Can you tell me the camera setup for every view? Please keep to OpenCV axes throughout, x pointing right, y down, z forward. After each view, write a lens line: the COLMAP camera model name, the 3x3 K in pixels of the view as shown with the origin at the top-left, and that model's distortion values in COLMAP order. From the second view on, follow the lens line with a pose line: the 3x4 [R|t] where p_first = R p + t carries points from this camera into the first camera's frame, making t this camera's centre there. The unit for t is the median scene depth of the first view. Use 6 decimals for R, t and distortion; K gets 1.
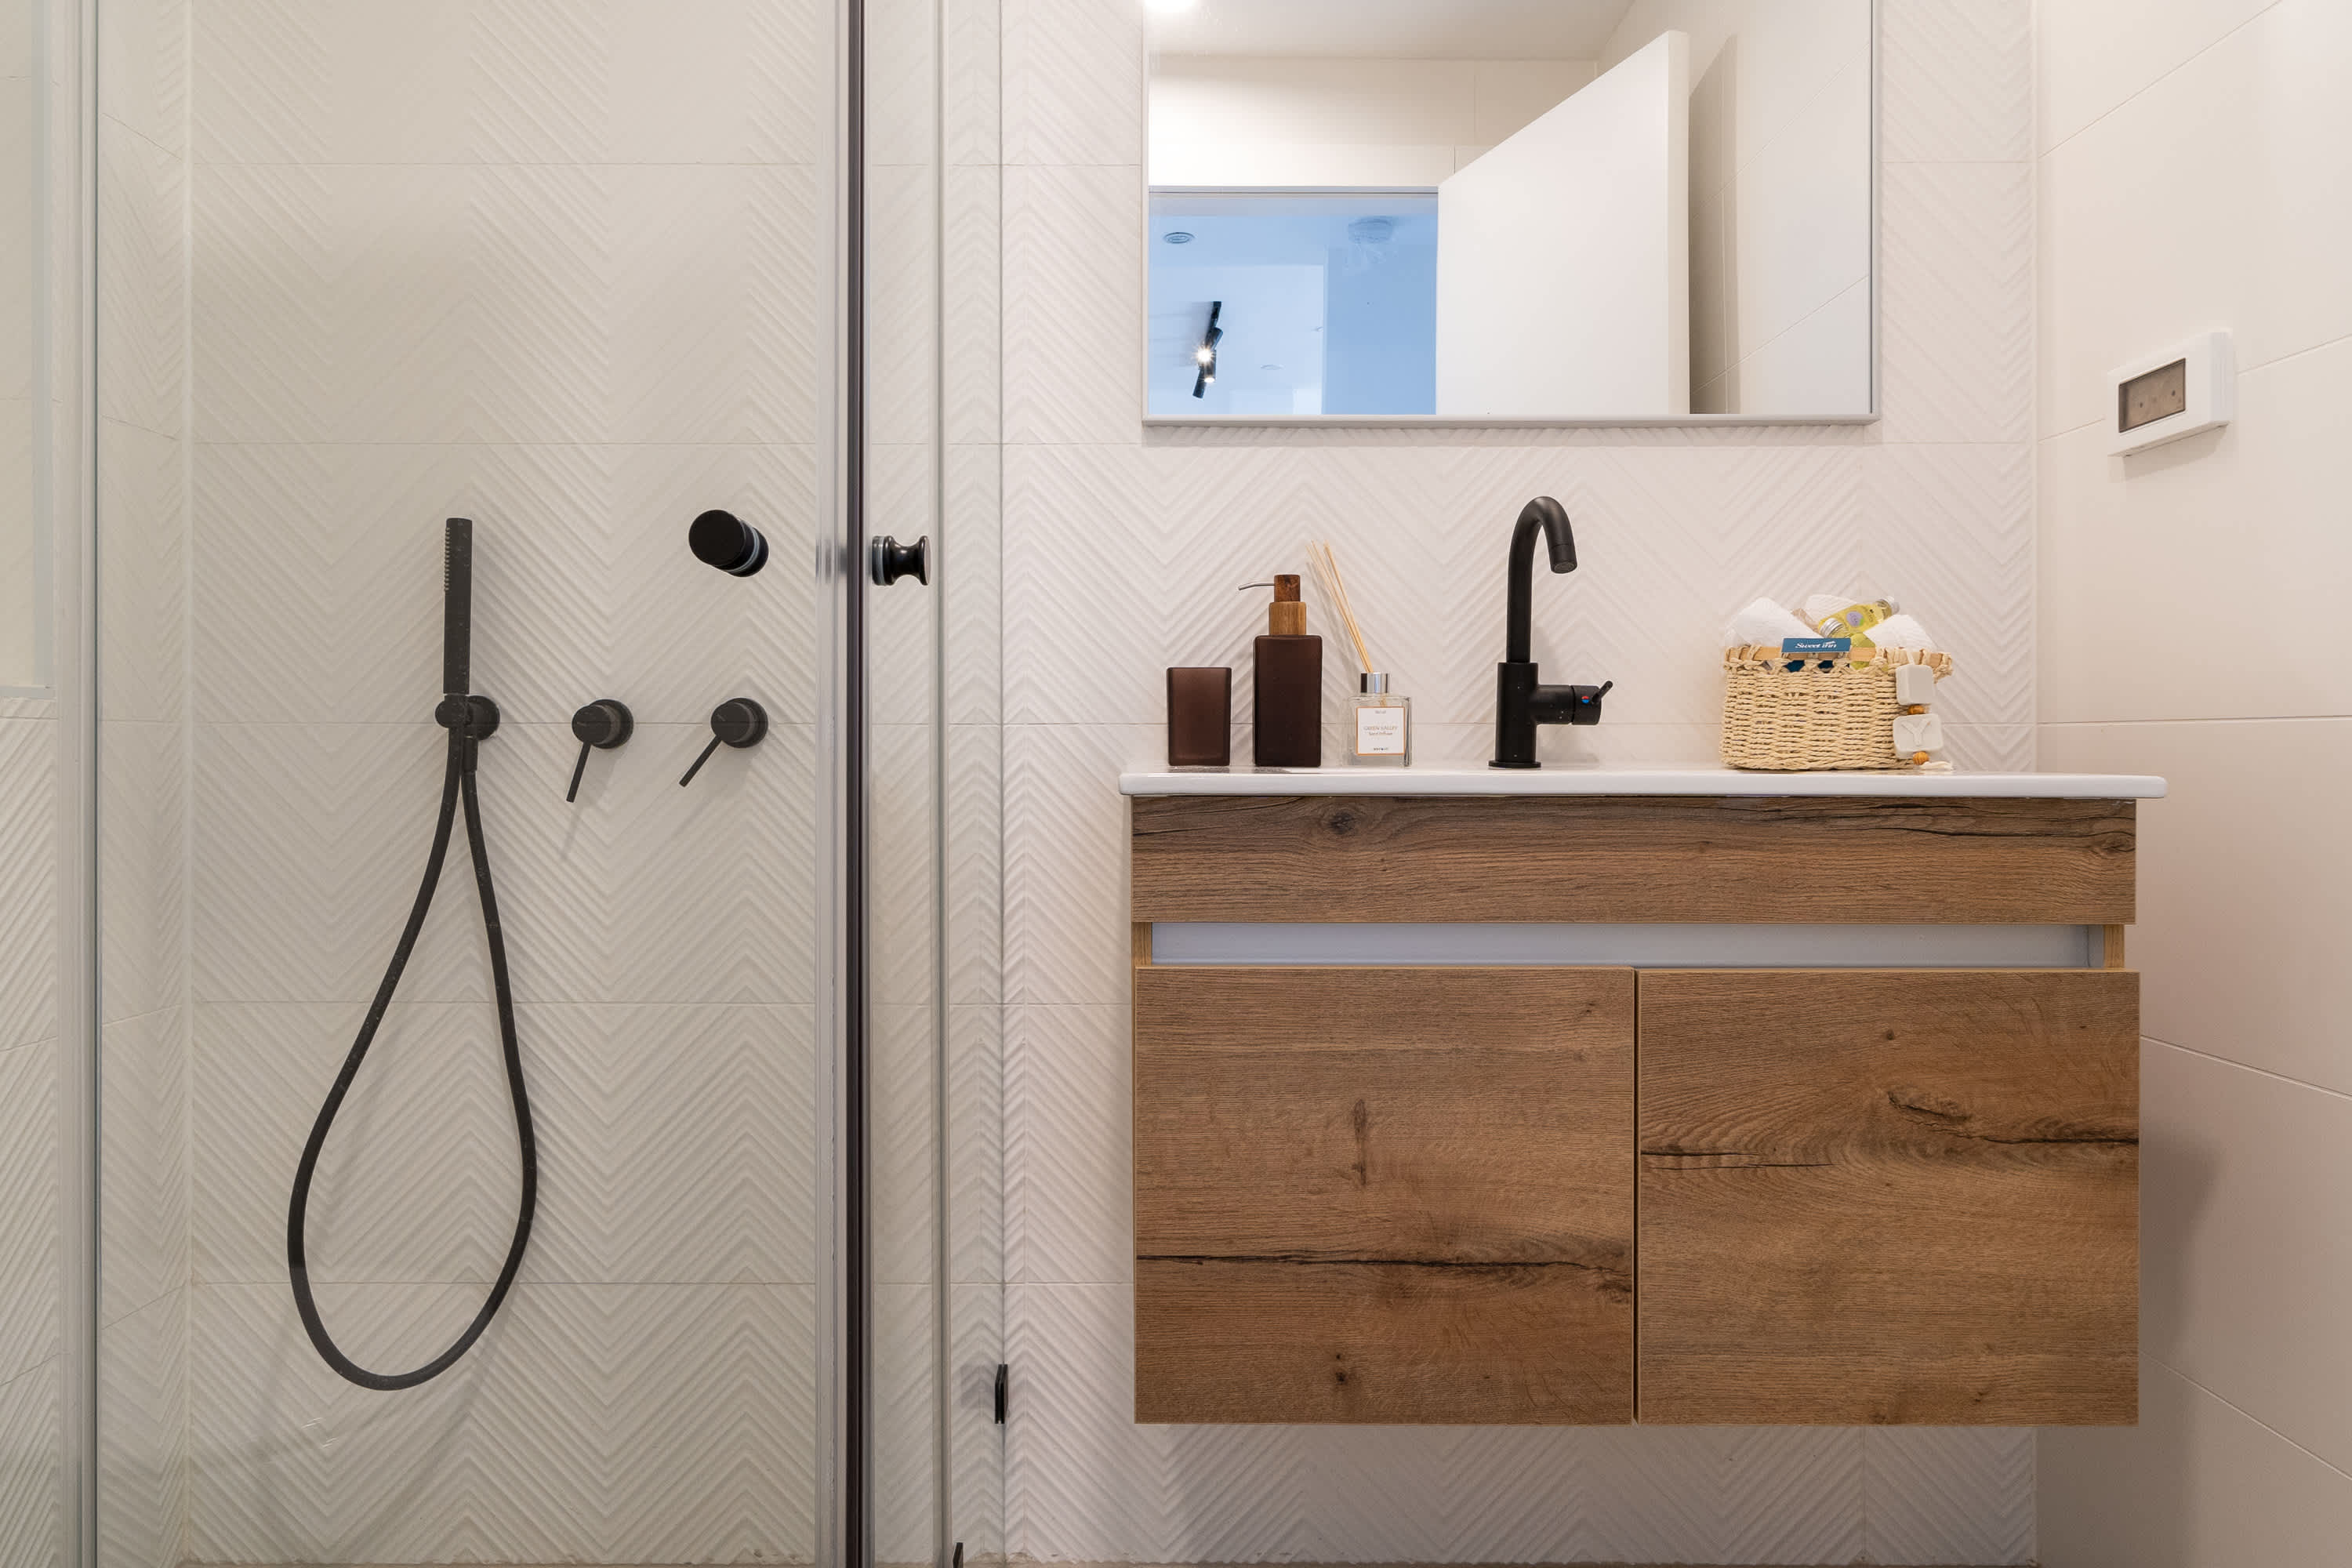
lens RADIAL K [[1468.3, 0, 1176.0], [0, 1468.3, 784.0], [0, 0, 1]] dist [-0.001474, 0.003382]
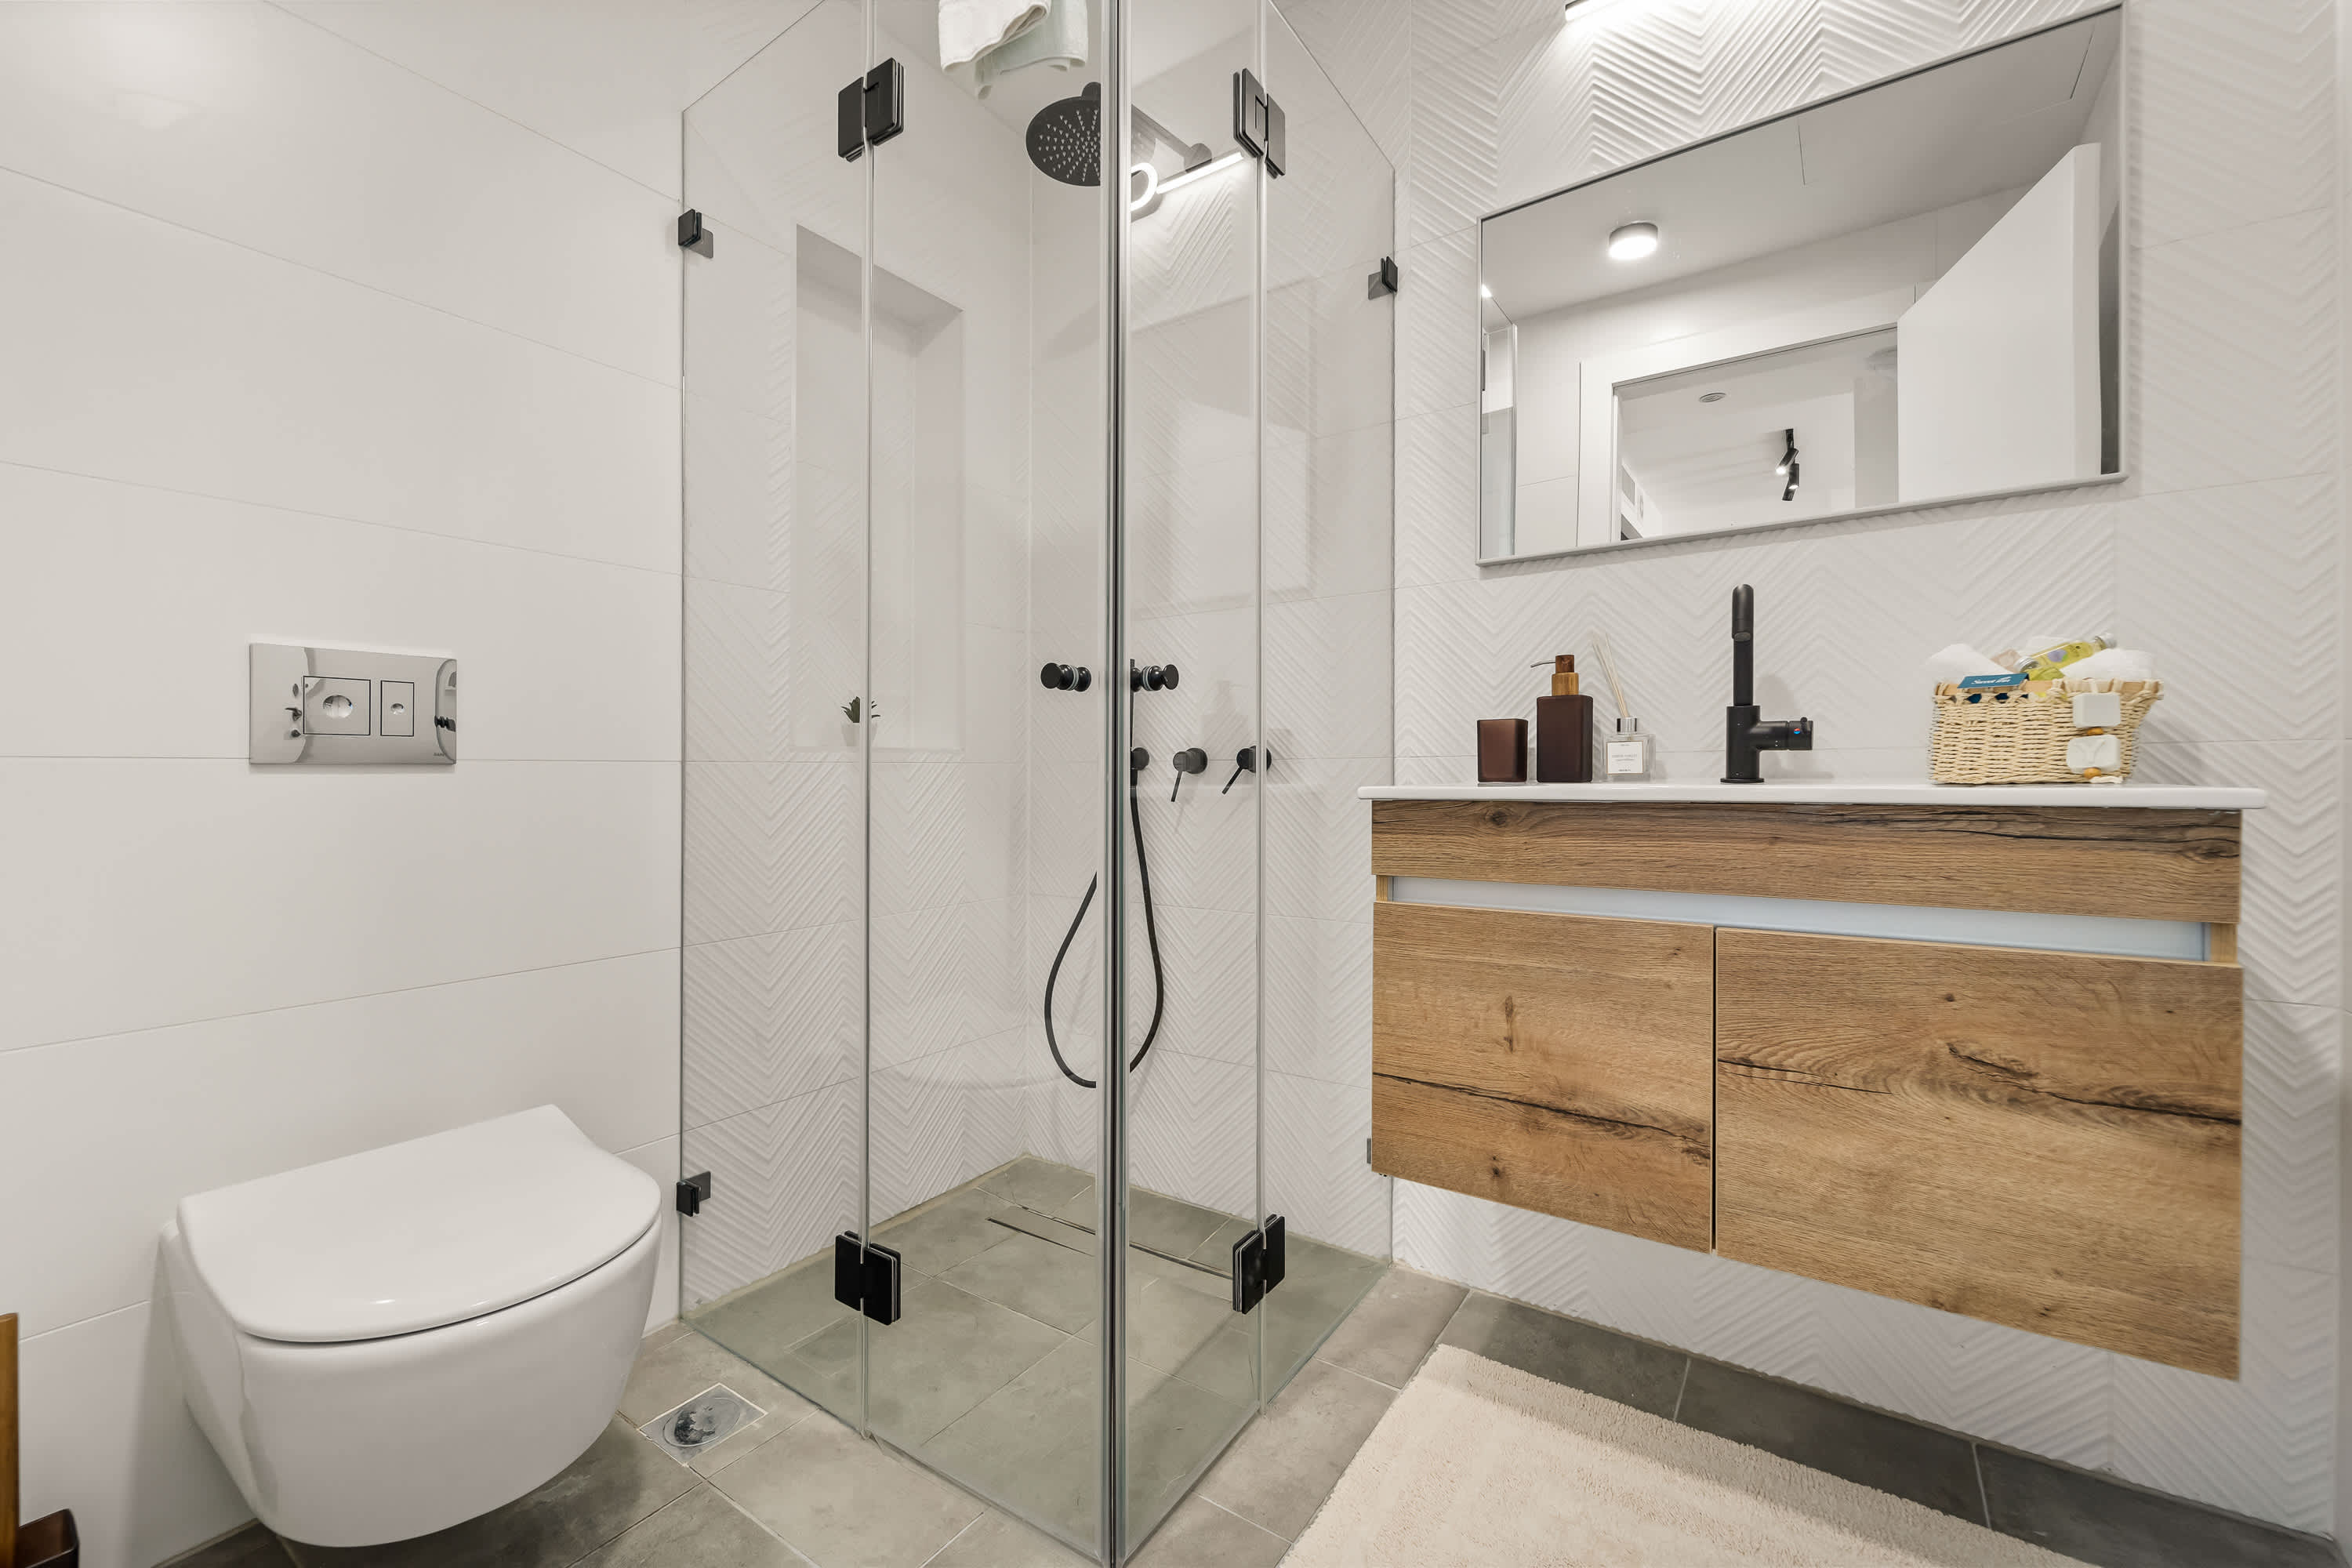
lens RADIAL K [[936.1, 0, 1185.1], [0, 936.1, 793.1], [0, 0, 1]] dist [0.002534, -0.003808]
pose [[0.829950, 0.003486, -0.557826, 0.390425], [-0.004577, 0.999989, -0.000560, 0.001945], [0.557818, 0.003018, 0.829957, -0.015574]]
